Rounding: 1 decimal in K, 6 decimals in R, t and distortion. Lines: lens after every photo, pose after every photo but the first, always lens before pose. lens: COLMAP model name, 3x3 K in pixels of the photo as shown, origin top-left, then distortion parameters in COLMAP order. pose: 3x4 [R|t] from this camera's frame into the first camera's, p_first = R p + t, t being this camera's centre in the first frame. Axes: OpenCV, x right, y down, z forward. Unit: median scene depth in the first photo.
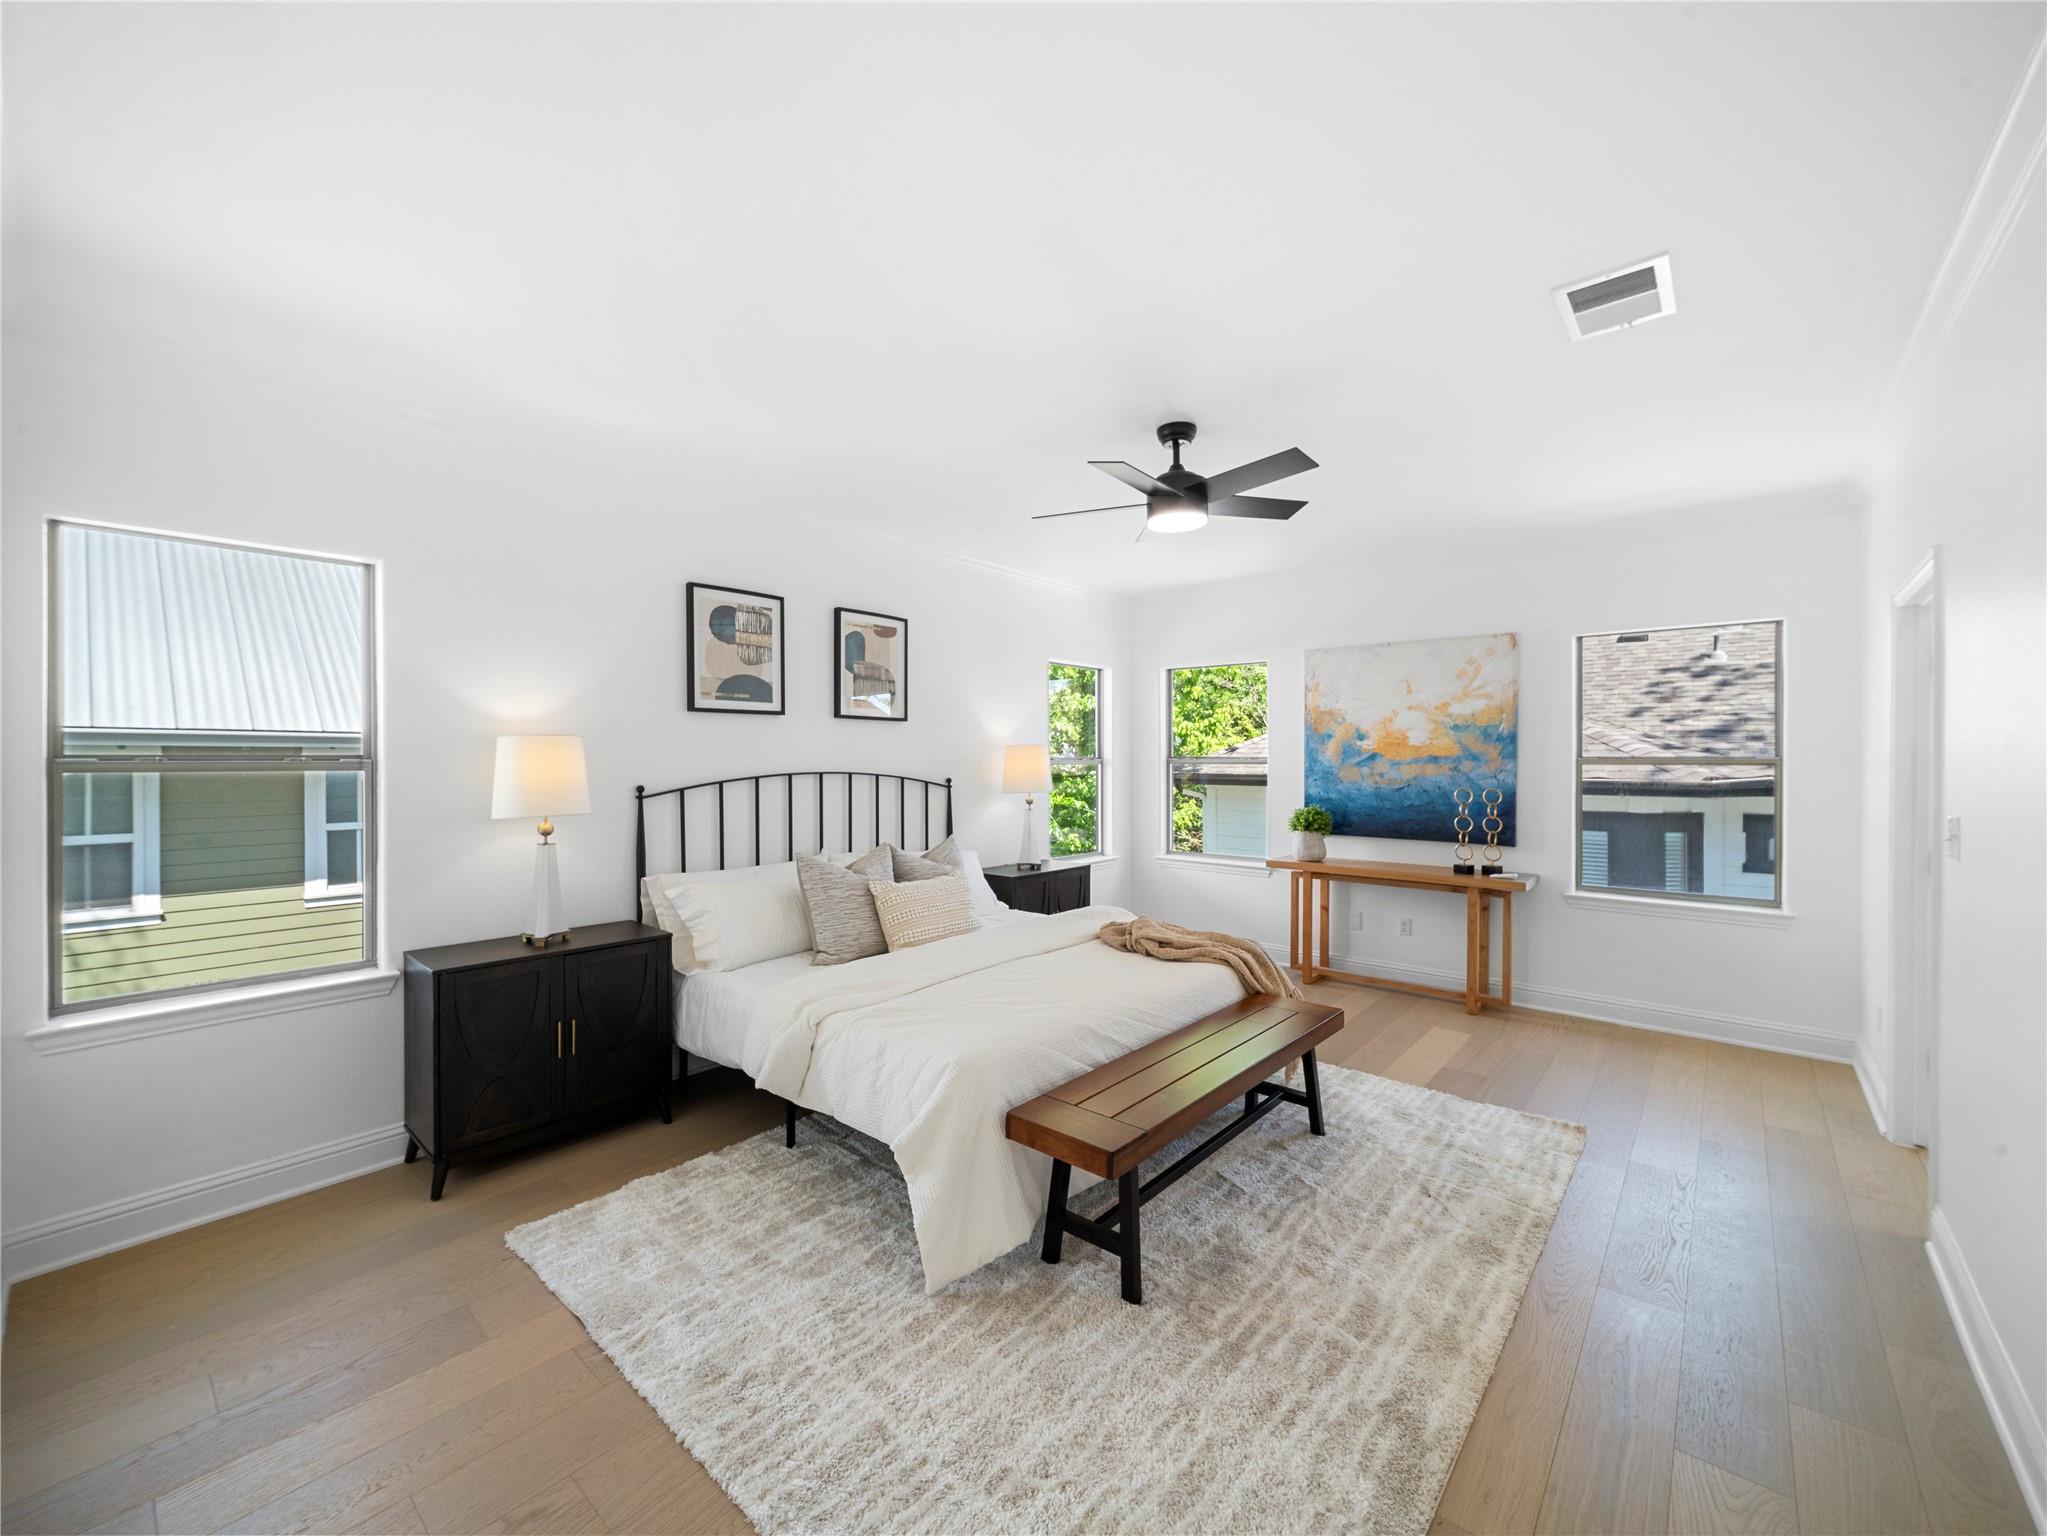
lens RADIAL K [[820.9, 0, 1017.9], [0, 820.9, 770.5], [0, 0, 1]] dist [0.000616, 0.000006]
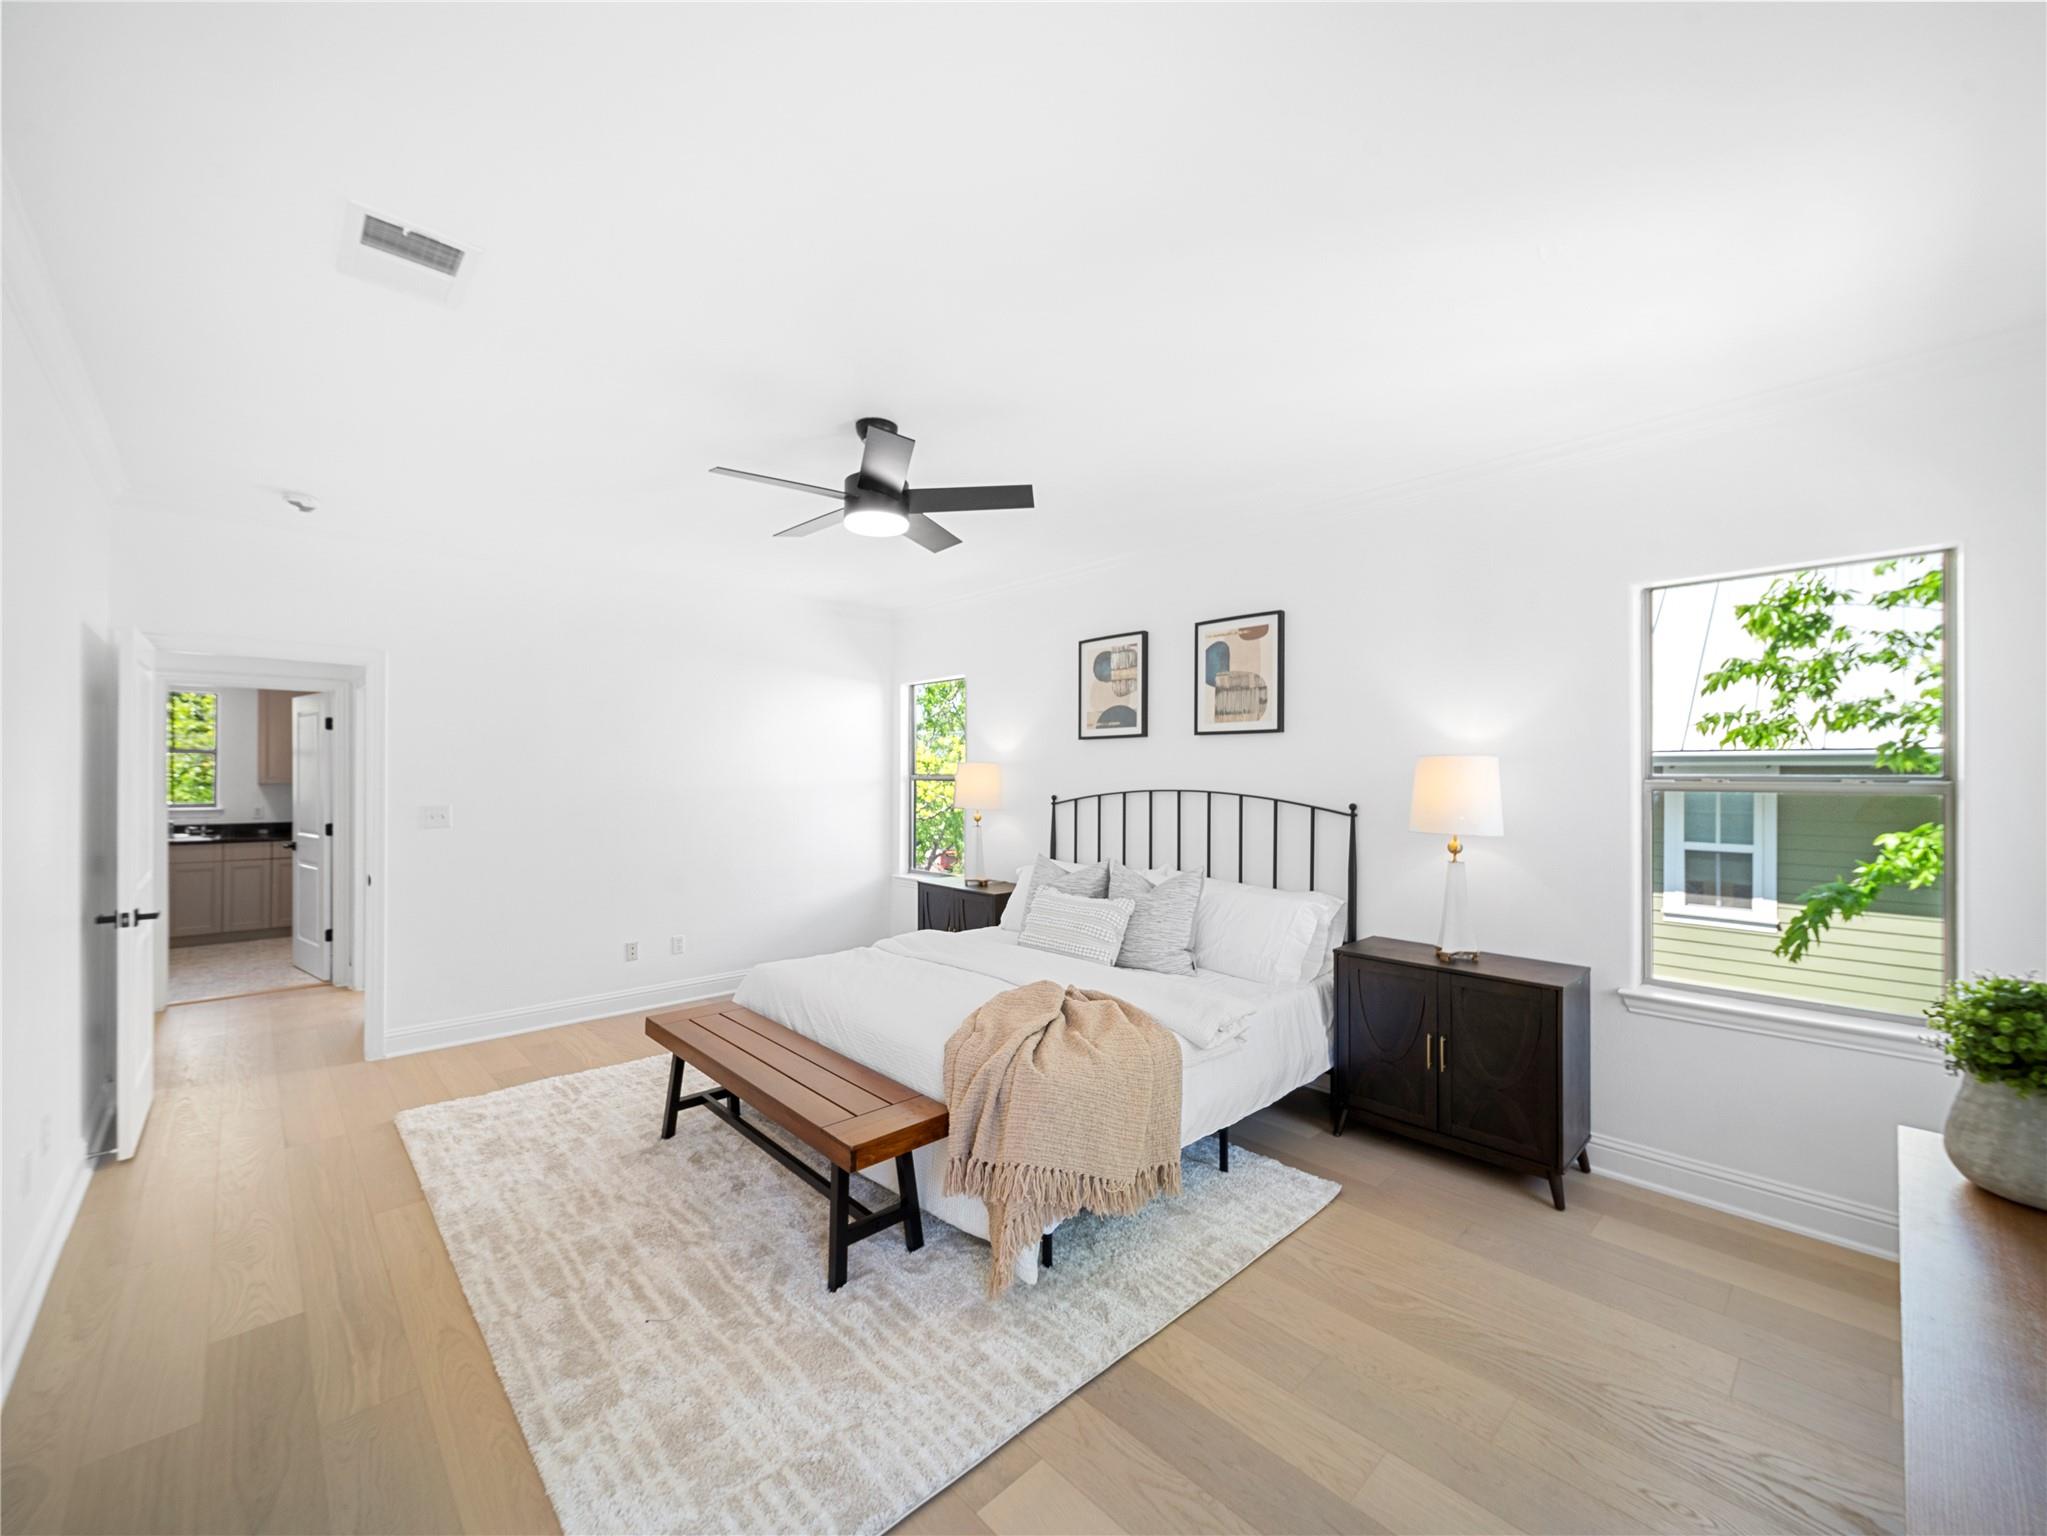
lens RADIAL K [[820.9, 0, 1017.9], [0, 820.9, 770.5], [0, 0, 1]] dist [0.000616, 0.000006]
pose [[-0.103360, -0.005210, -0.994630, 0.778703], [-0.017643, 0.999839, -0.003404, -0.014590], [0.994487, 0.017196, -0.103436, 0.886106]]
